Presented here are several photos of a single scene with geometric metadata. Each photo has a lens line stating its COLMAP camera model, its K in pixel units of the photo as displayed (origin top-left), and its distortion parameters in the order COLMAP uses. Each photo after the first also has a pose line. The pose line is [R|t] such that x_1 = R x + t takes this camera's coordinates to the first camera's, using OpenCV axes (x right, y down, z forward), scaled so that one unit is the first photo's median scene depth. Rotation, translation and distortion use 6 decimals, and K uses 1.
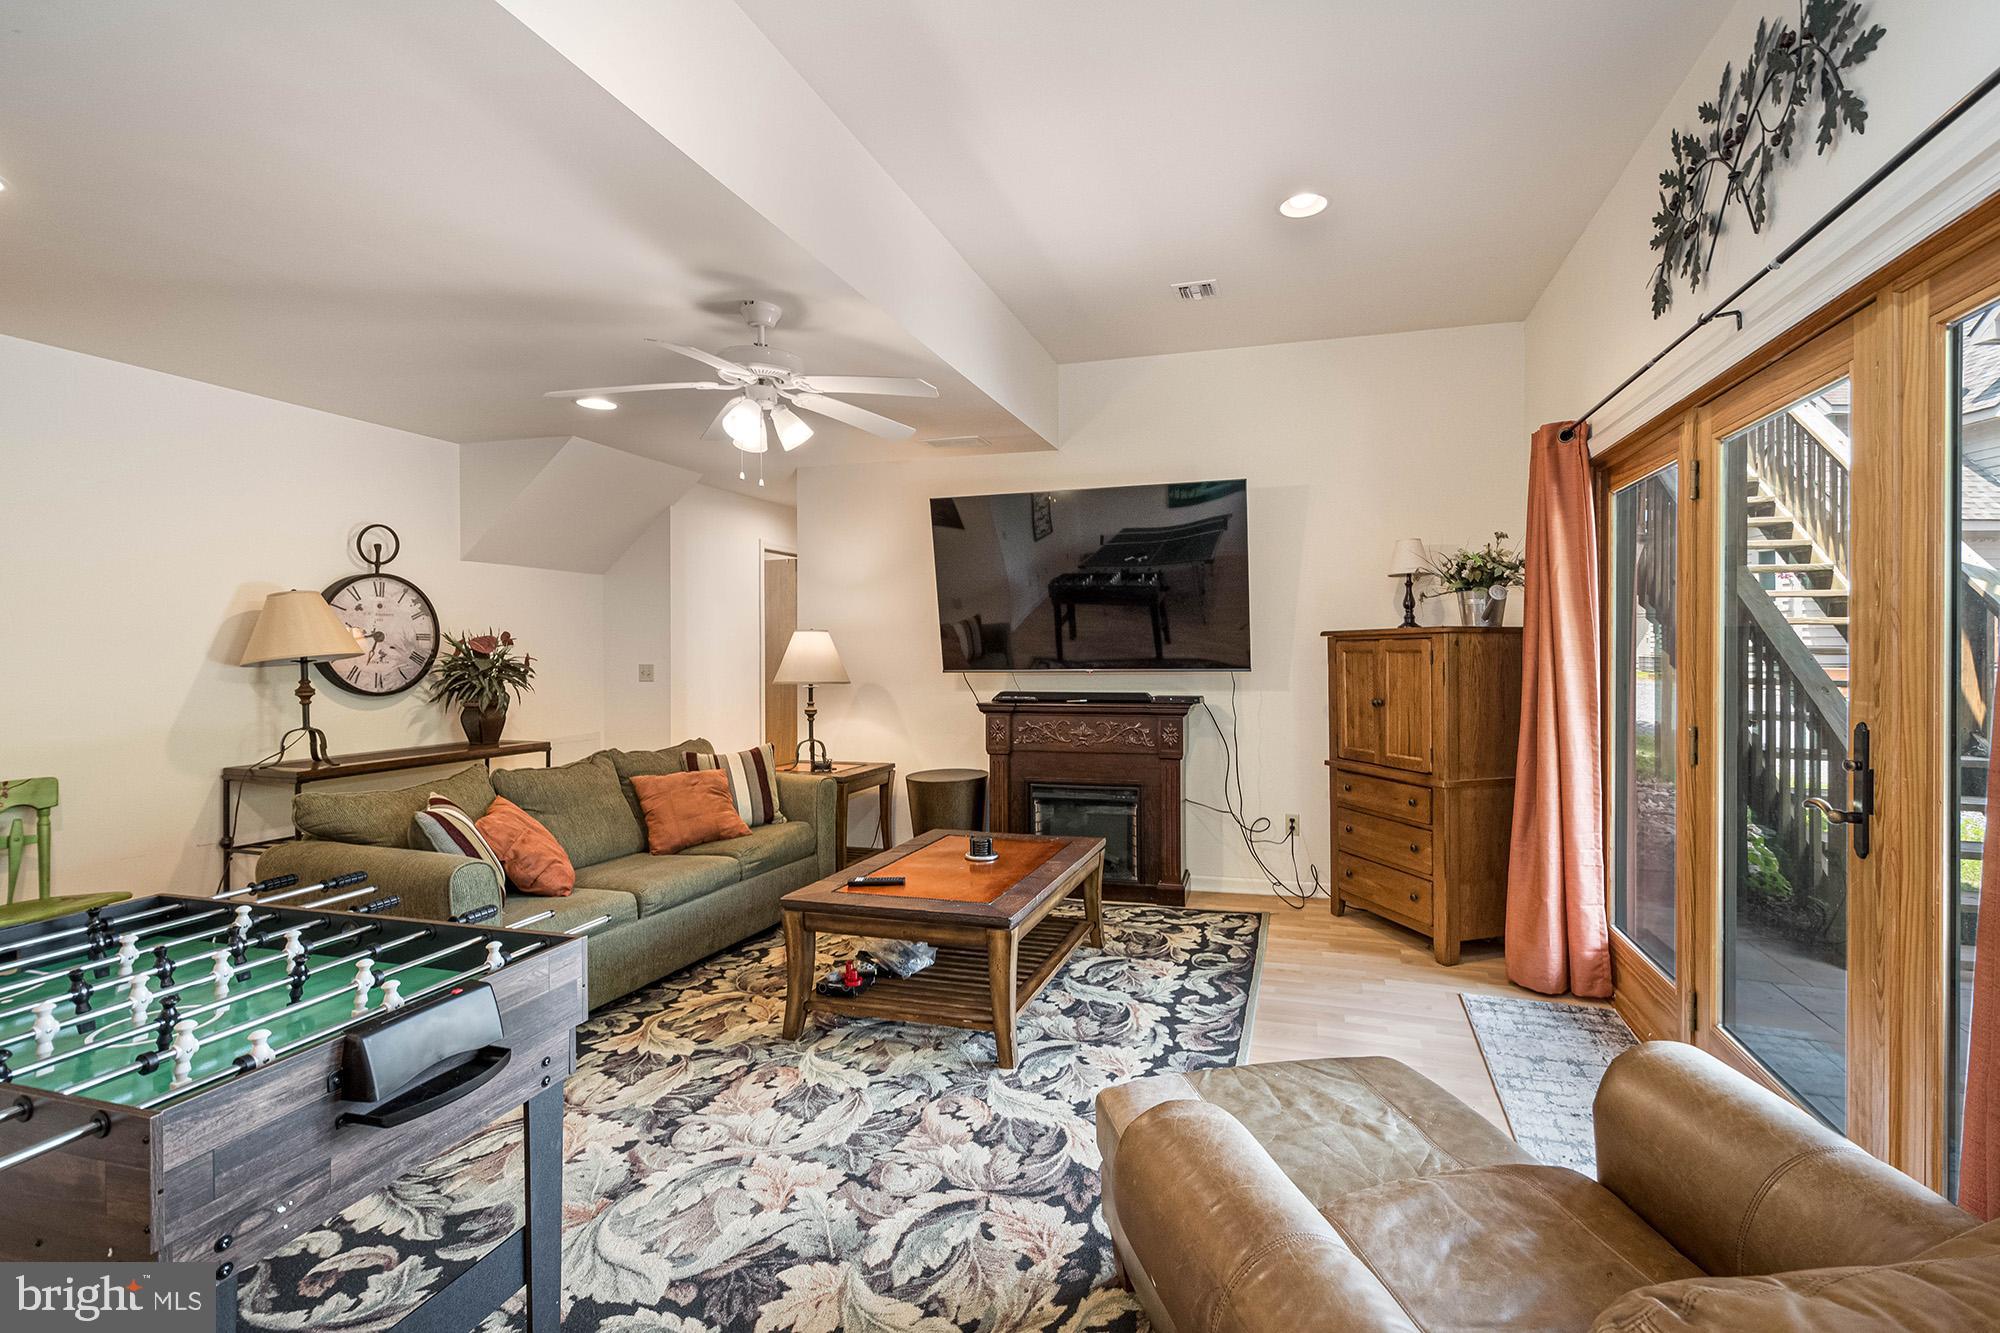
lens RADIAL K [[880.3, 0, 1052.5], [0, 880.3, 655.7], [0, 0, 1]] dist [0.009656, 0.000556]
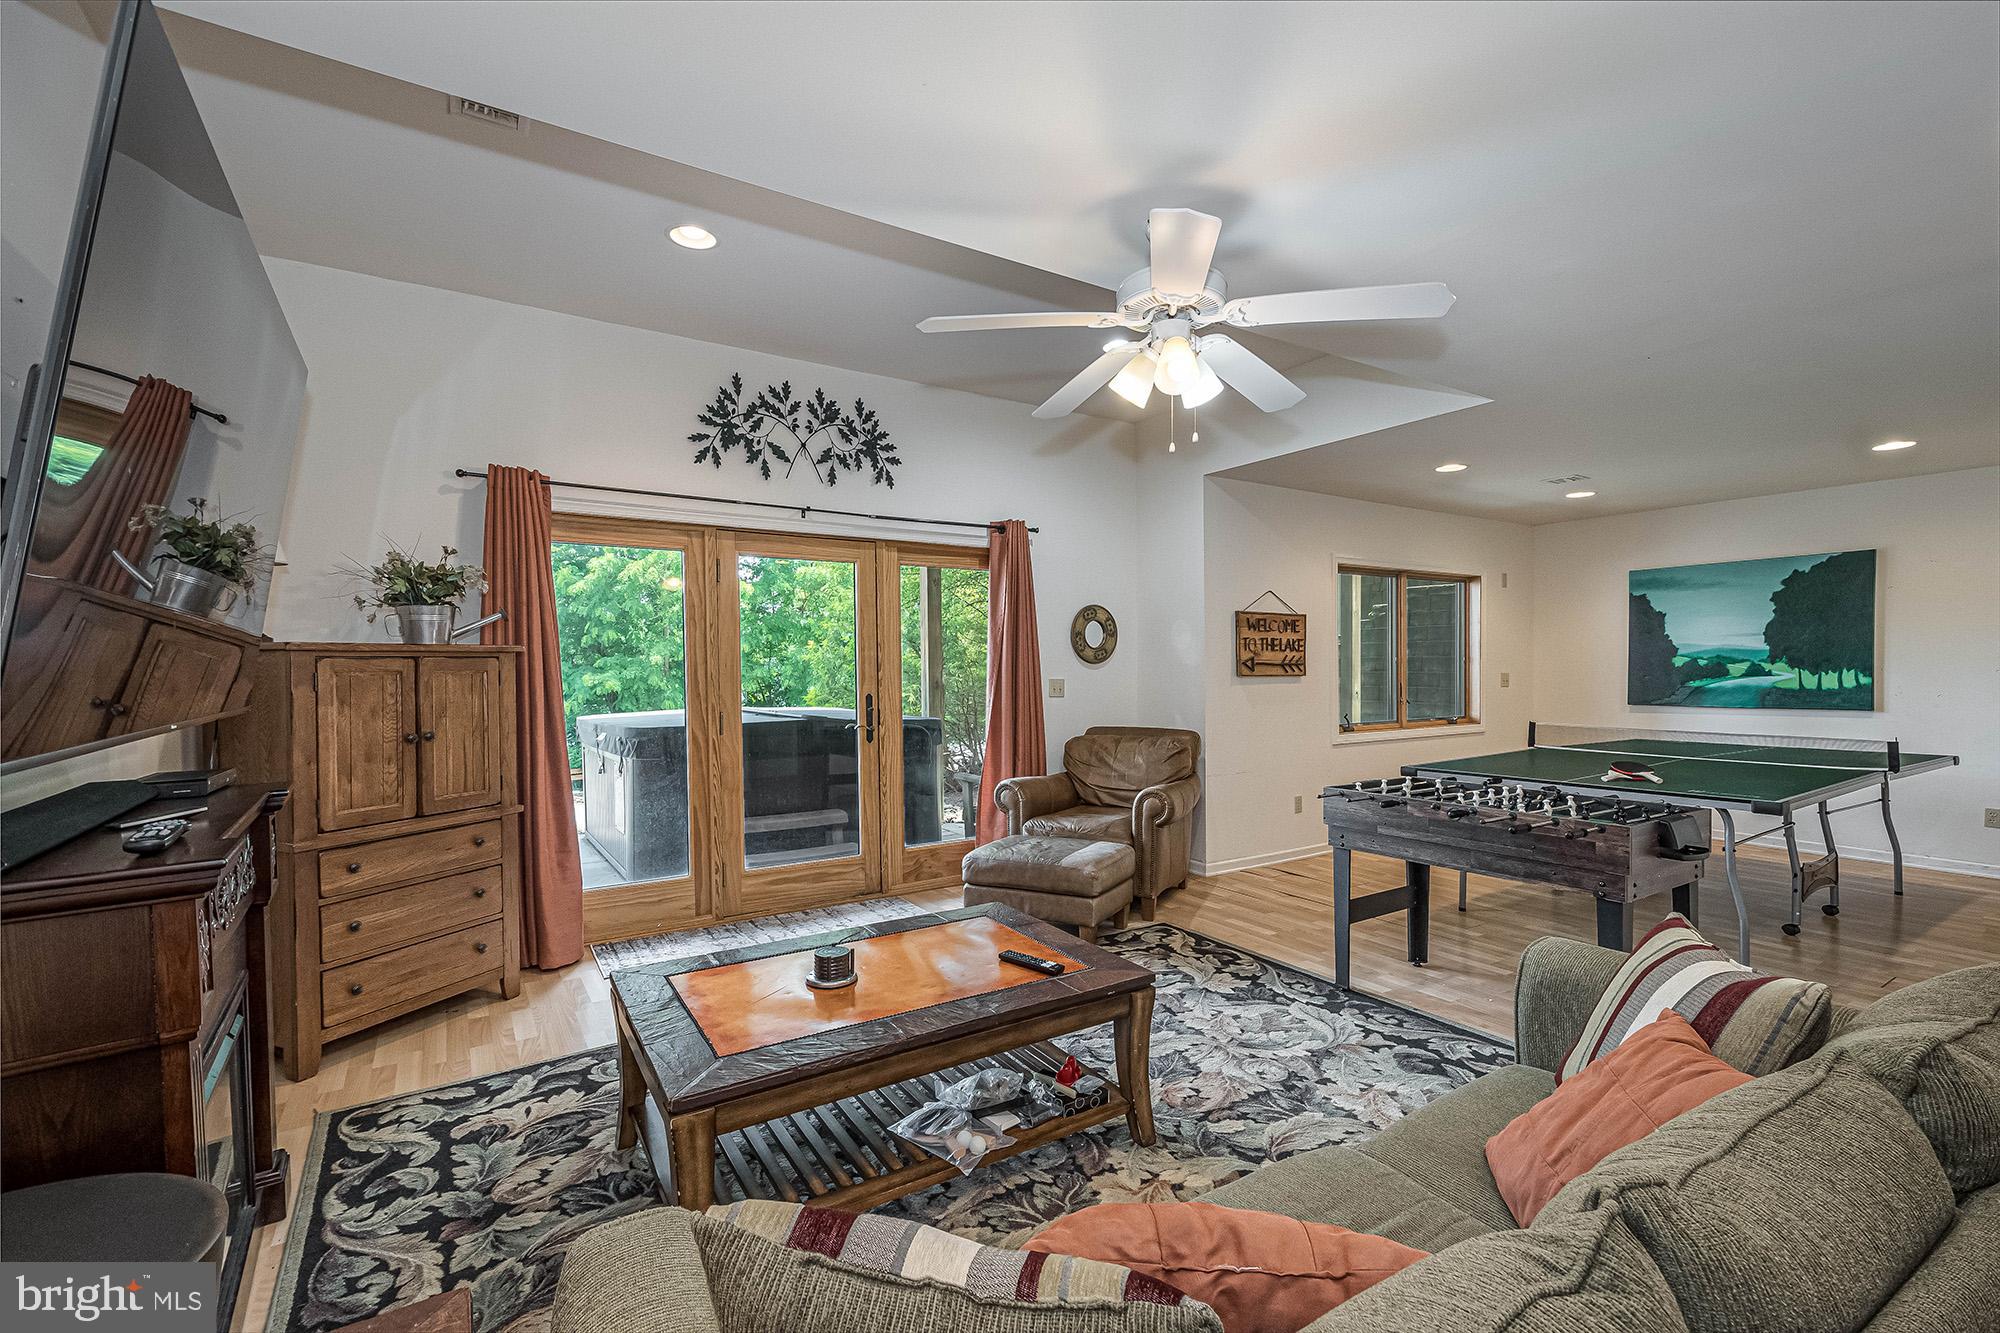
lens RADIAL K [[880.3, 0, 1004.3], [0, 880.3, 672.0], [0, 0, 1]] dist [0.009656, 0.000556]
pose [[-0.749350, 0.004258, 0.662160, -0.815570], [0.016029, 0.999803, 0.011711, -0.008769], [-0.661980, 0.019390, -0.749271, 1.863892]]
